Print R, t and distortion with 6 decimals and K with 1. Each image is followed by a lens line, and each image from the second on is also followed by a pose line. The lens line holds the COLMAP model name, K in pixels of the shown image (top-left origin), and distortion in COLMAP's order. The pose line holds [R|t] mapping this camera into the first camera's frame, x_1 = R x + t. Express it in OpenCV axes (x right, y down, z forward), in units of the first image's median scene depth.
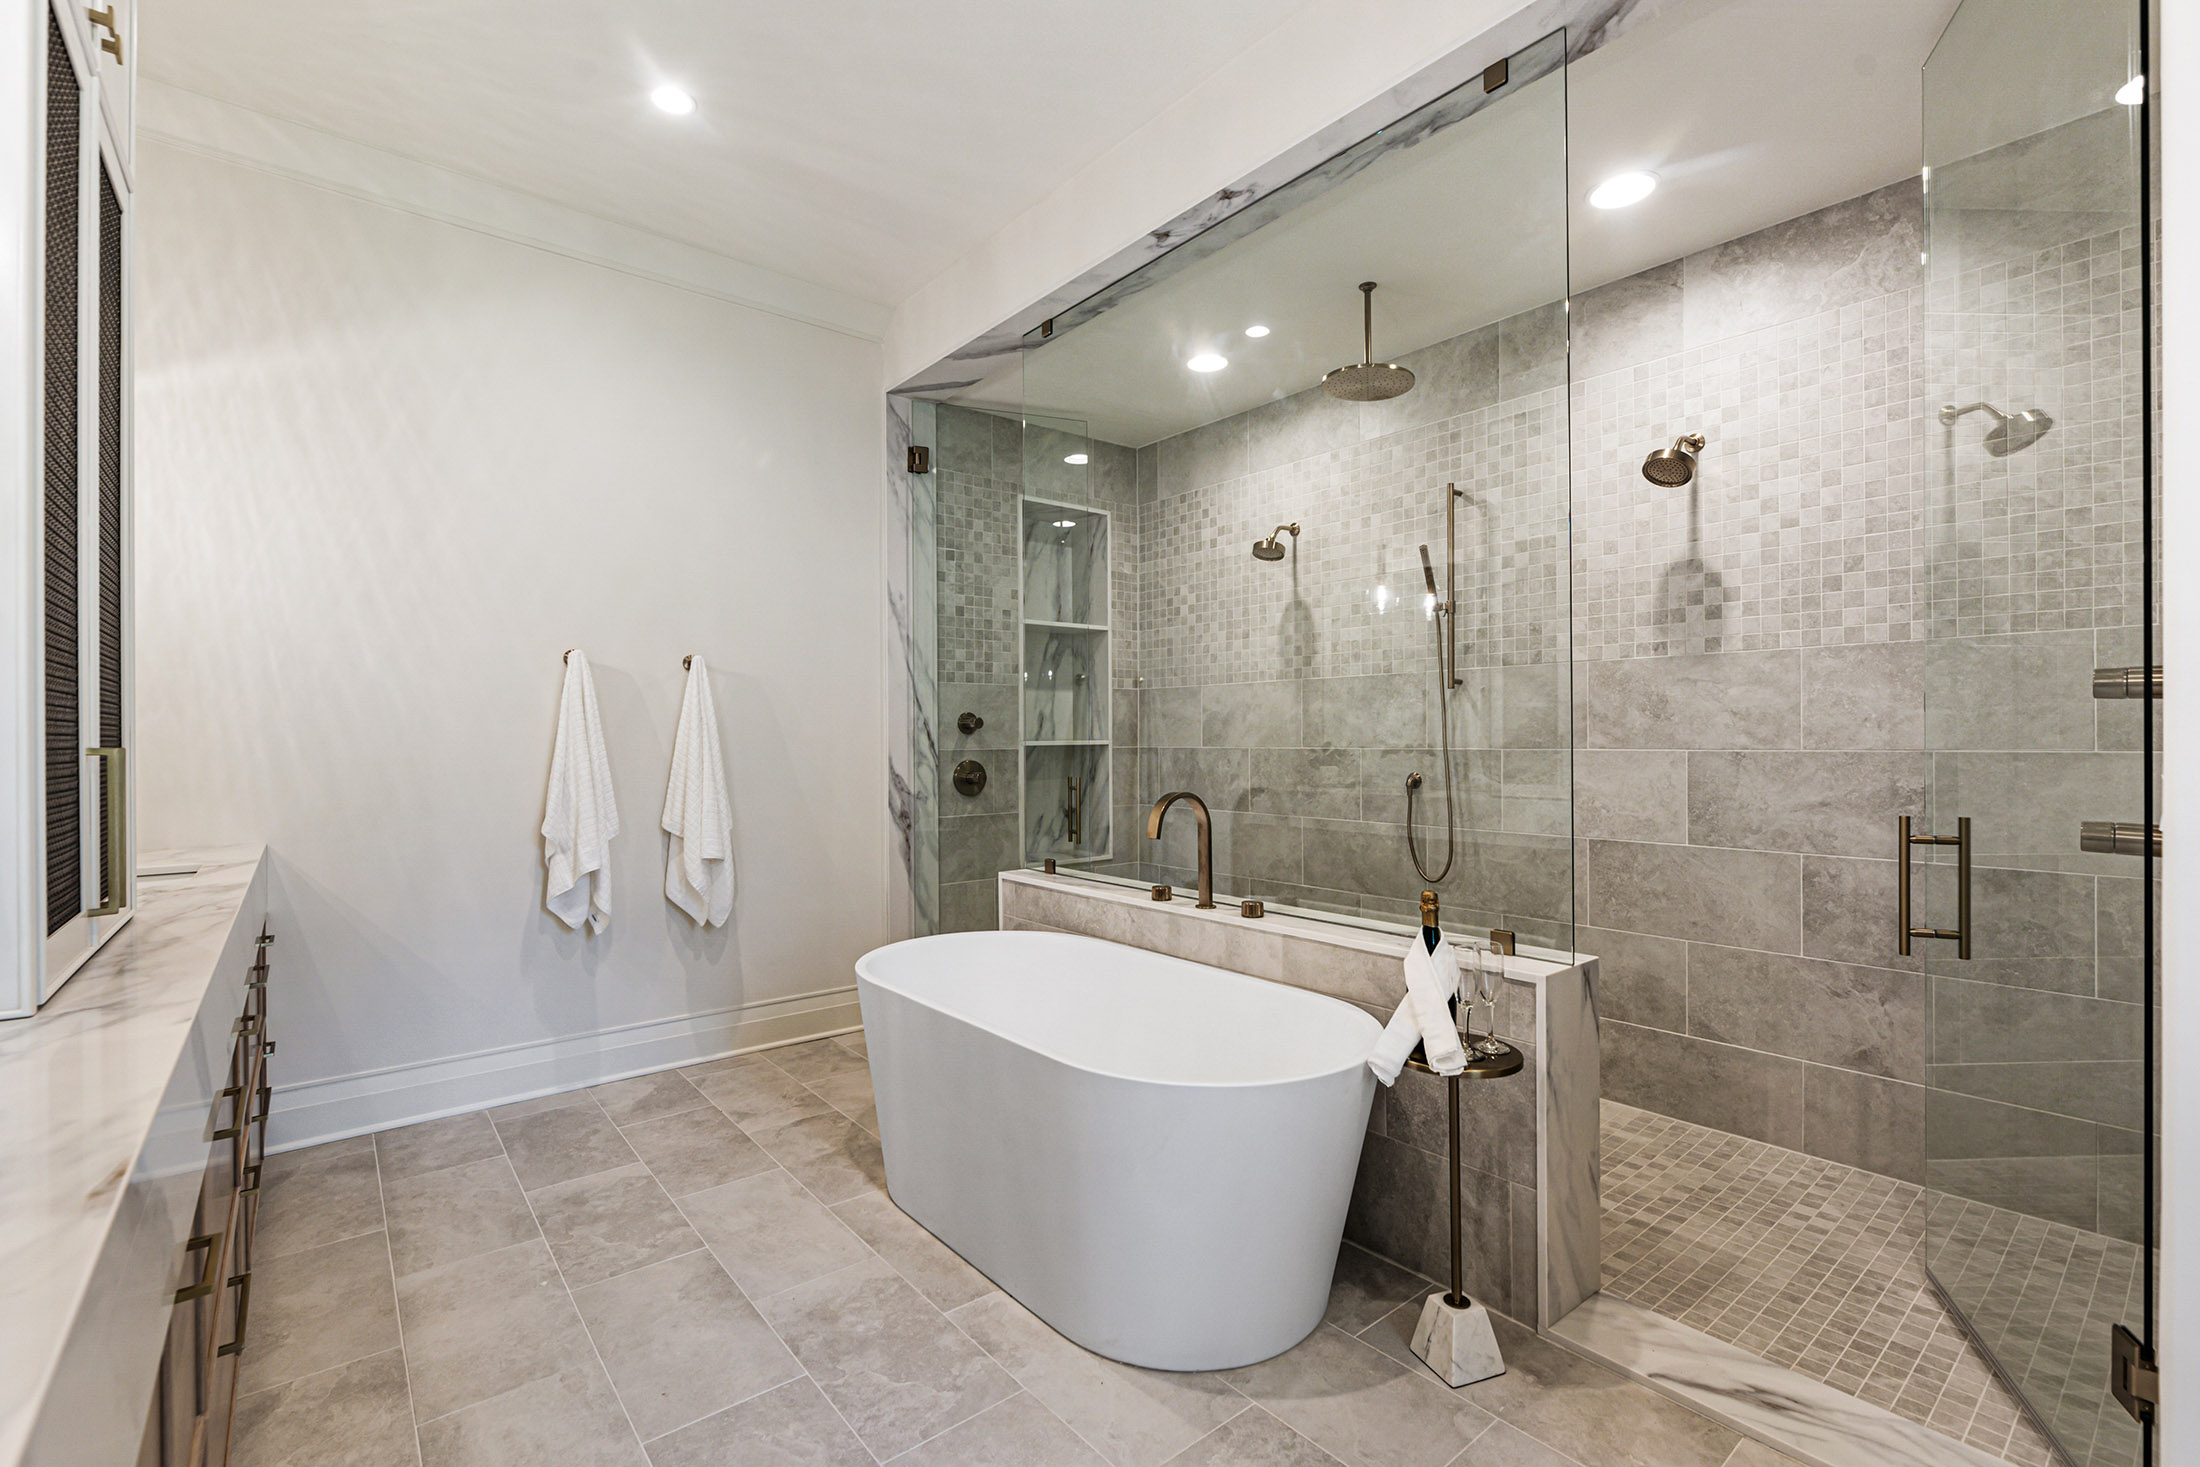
lens RADIAL K [[965.0, 0, 1099.8], [0, 965.0, 737.8], [0, 0, 1]] dist [-0.001965, 0.000291]
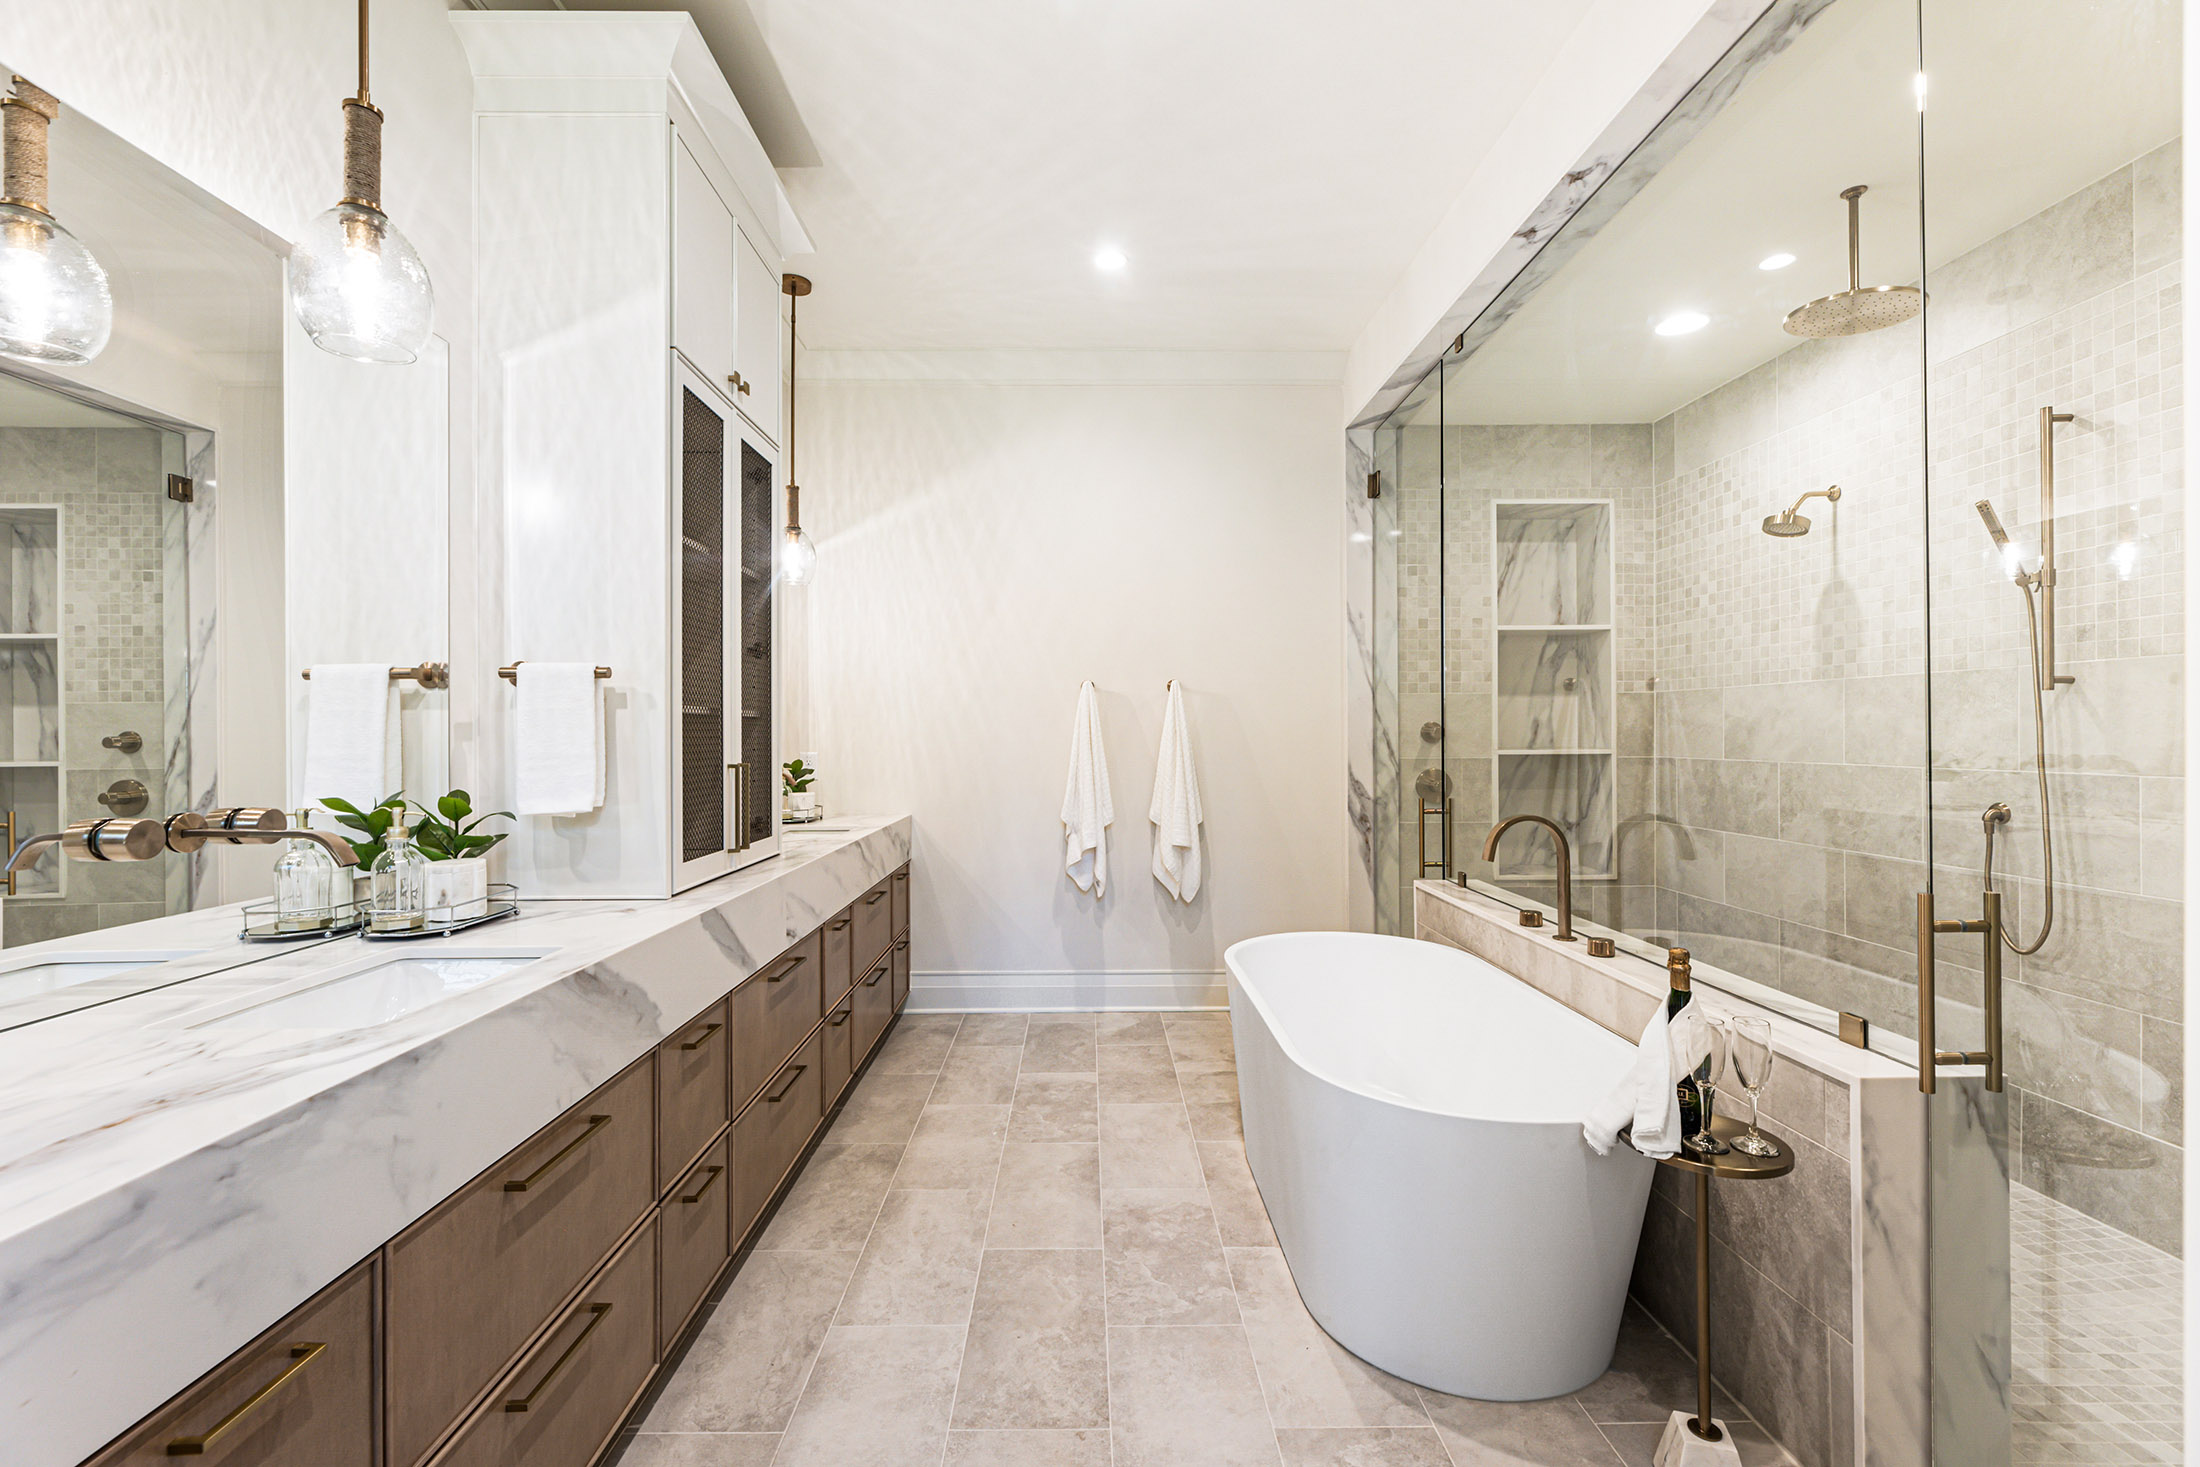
lens RADIAL K [[929.4, 0, 1092.7], [0, 929.4, 729.2], [0, 0, 1]] dist [-0.001040, 0.000142]
pose [[0.779958, -0.001090, -0.625831, 0.261172], [-0.000288, 0.999998, -0.002101, -0.021379], [0.625832, 0.001819, 0.779956, 0.006985]]
